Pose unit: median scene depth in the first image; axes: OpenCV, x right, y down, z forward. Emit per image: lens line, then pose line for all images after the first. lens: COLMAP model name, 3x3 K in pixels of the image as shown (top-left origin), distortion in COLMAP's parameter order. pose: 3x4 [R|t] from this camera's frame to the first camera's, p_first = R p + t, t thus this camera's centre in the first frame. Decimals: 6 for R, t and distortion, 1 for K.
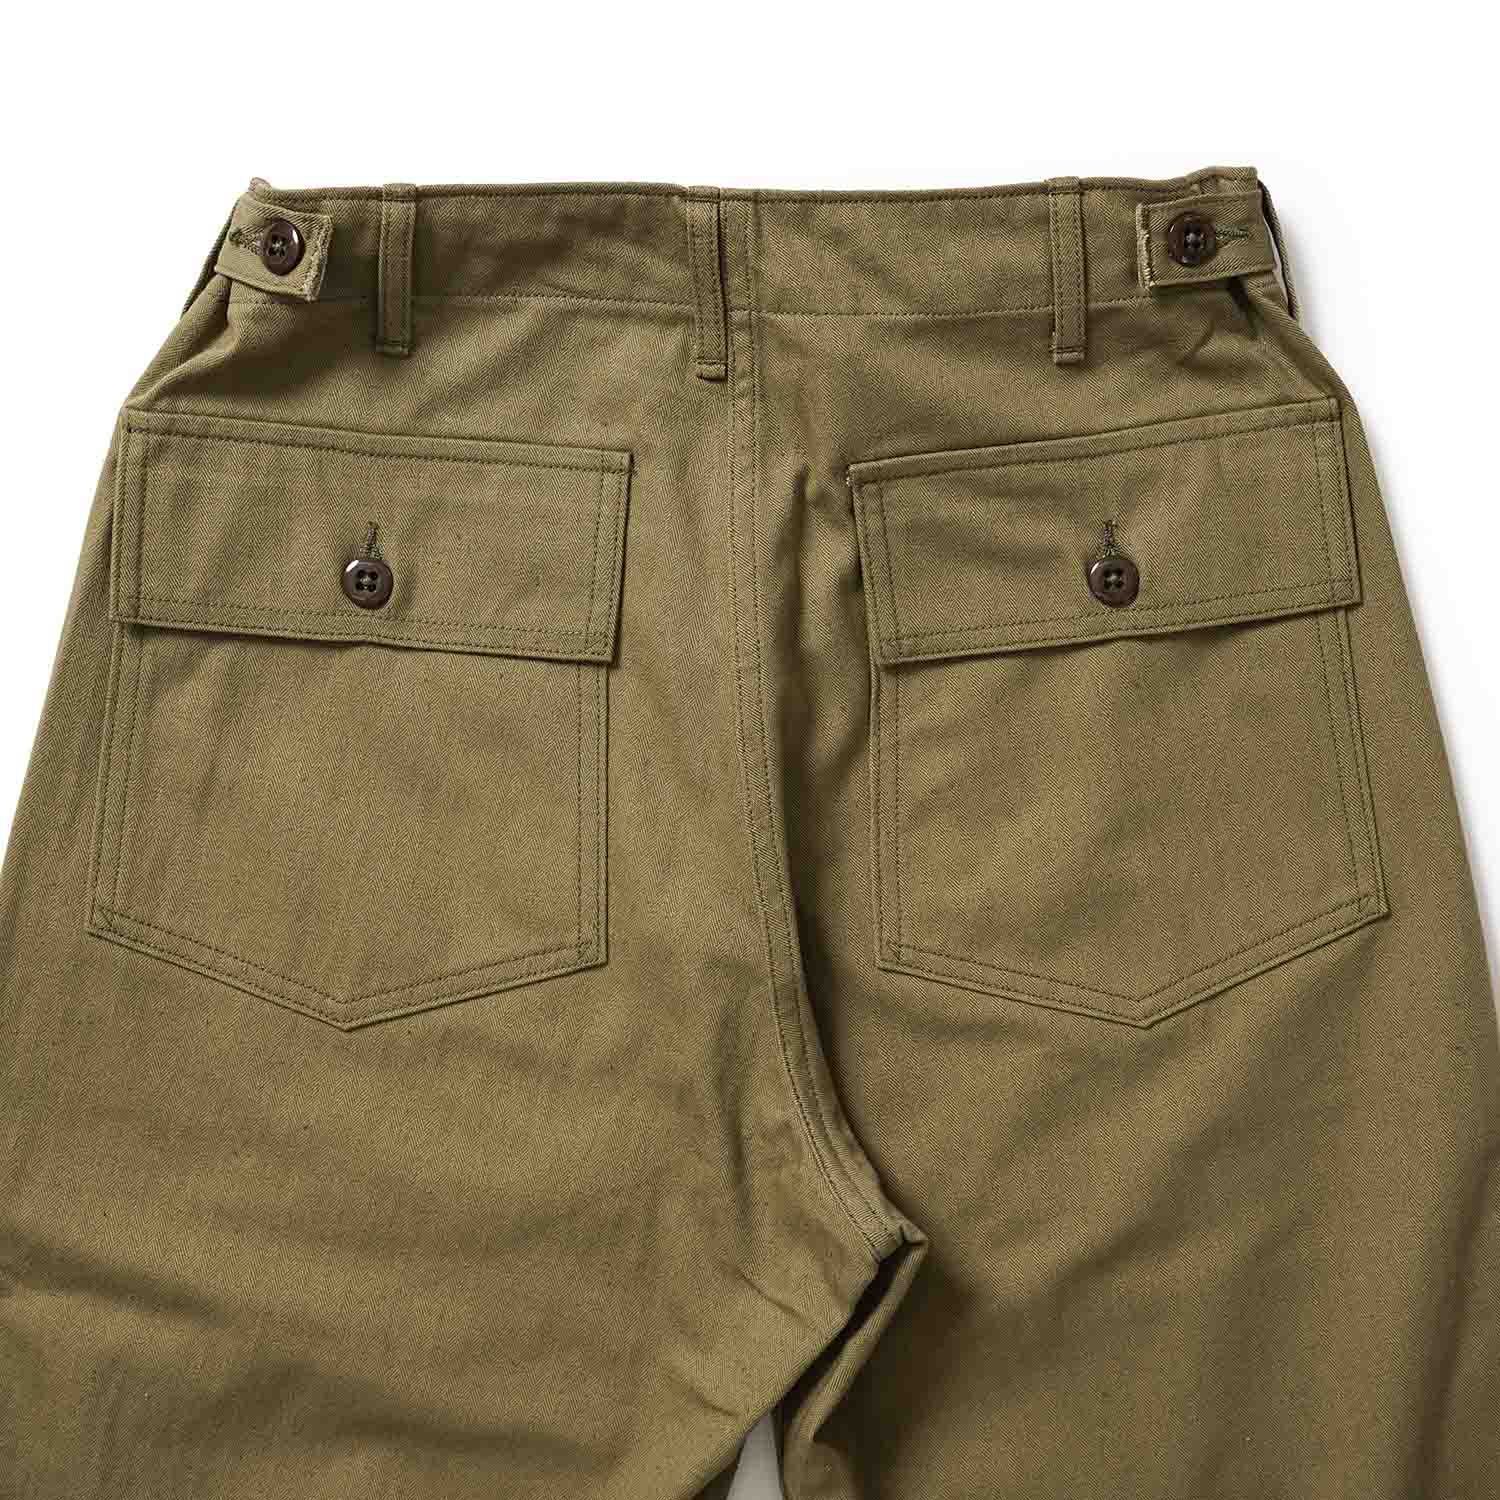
lens RADIAL K [[2668.4, 0, 750.0], [0, 2668.4, 750.0], [0, 0, 1]] dist [0.113137, 0.097808]
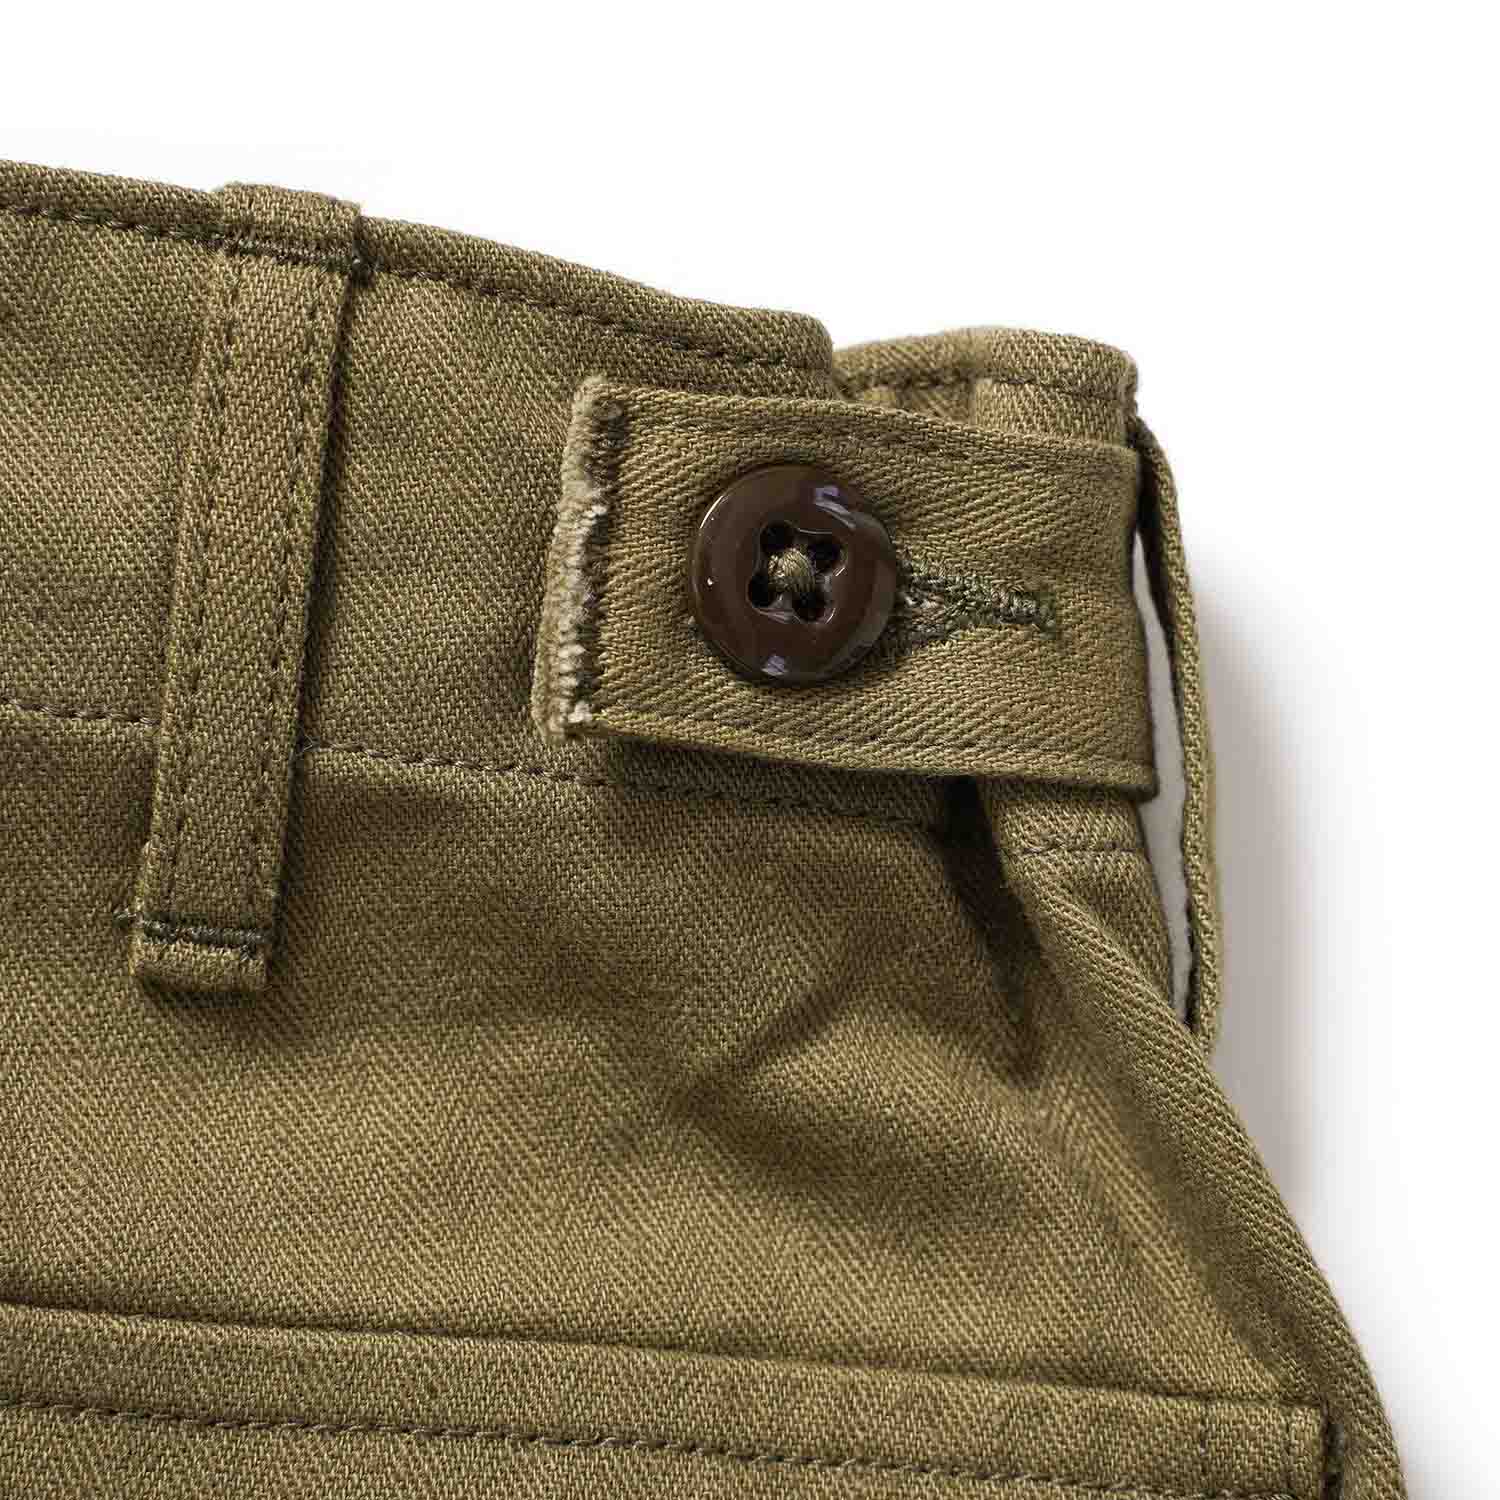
lens RADIAL K [[4738.8, 0, 750.0], [0, 4738.8, 750.0], [0, 0, 1]] dist [0.489776, 1.305282]
pose [[0.976065, 0.210368, -0.055161, 0.185708], [-0.217429, 0.938419, -0.268504, -0.065520], [-0.004721, 0.274071, 0.961698, 0.610786]]
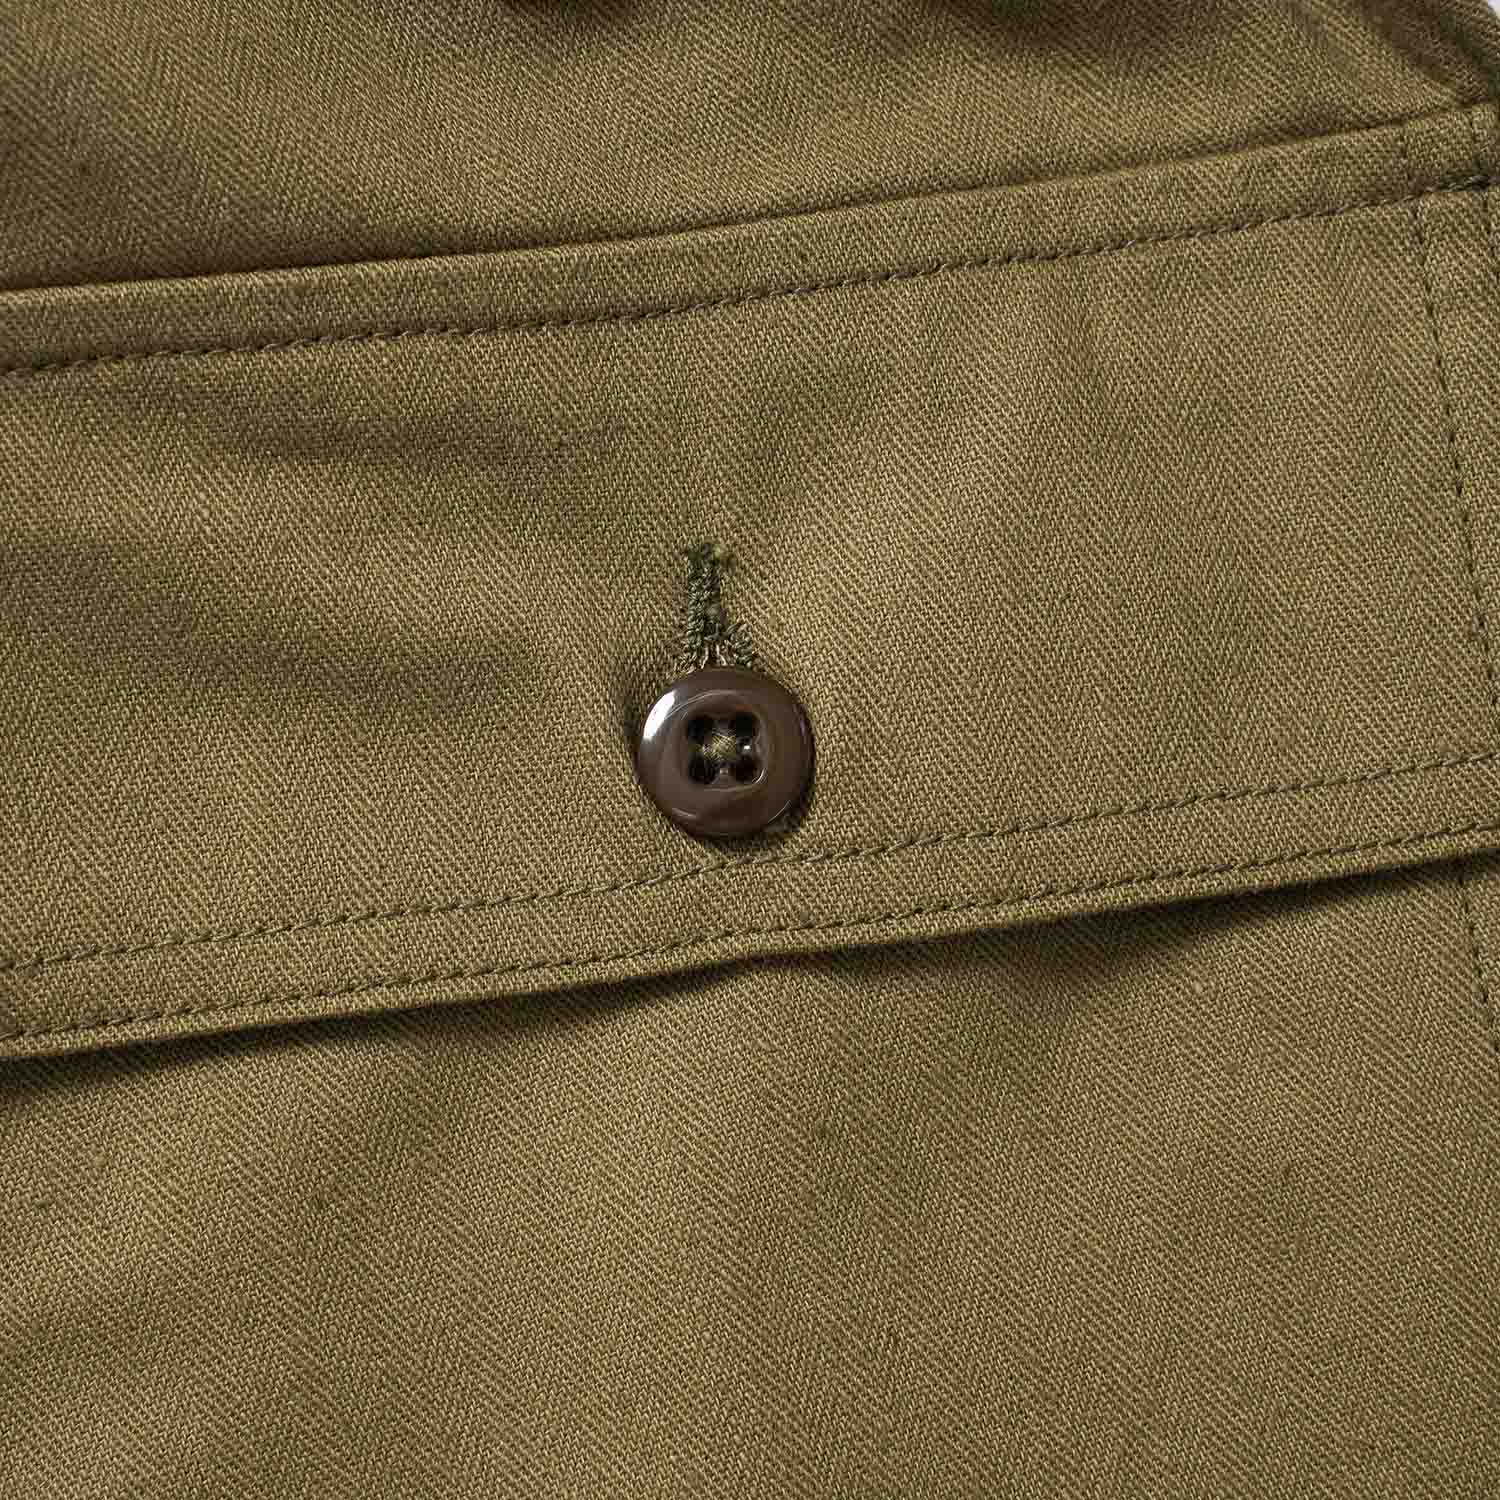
lens RADIAL K [[4738.8, 0, 750.0], [0, 4738.8, 750.0], [0, 0, 1]] dist [0.489776, 1.305282]
pose [[0.999758, -0.015239, 0.015854, 0.133720], [0.017602, 0.986700, -0.161598, 0.016770], [-0.013180, 0.161838, 0.986729, 0.522199]]
